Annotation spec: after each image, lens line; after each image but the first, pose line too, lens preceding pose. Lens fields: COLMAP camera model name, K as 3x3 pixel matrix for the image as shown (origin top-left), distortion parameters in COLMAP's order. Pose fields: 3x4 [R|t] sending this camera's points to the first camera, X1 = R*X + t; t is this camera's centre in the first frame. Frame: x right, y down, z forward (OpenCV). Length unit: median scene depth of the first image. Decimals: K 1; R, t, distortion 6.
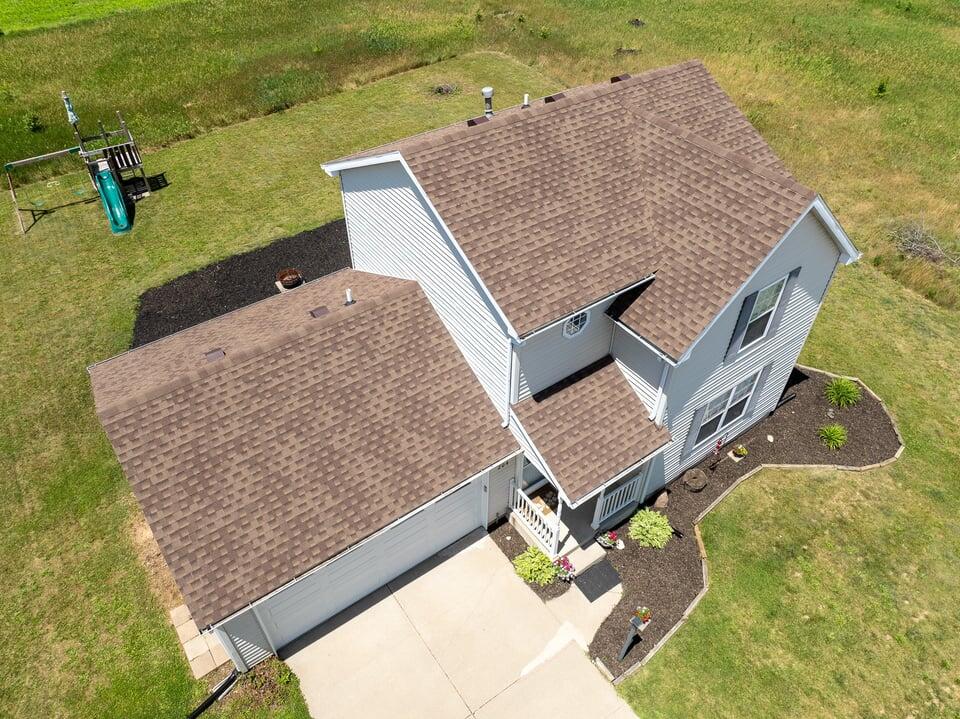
lens RADIAL K [[673.6, 0, 479.1], [0, 673.6, 361.1], [0, 0, 1]] dist [-0.037472, 0.005709]
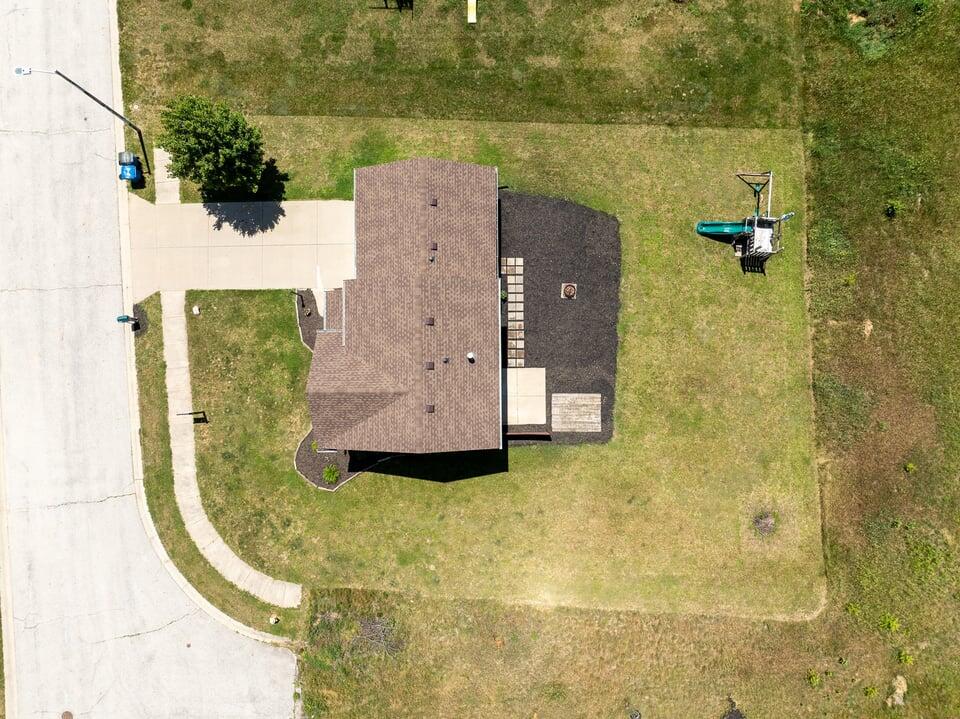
lens RADIAL K [[754.2, 0, 479.8], [0, 754.2, 355.8], [0, 0, 1]] dist [-0.048901, 0.008062]
pose [[-0.574133, 0.818177, -0.030958, 0.077063], [-0.568674, -0.371278, 0.734005, -2.339977], [0.589051, 0.439022, 0.678438, -0.599056]]
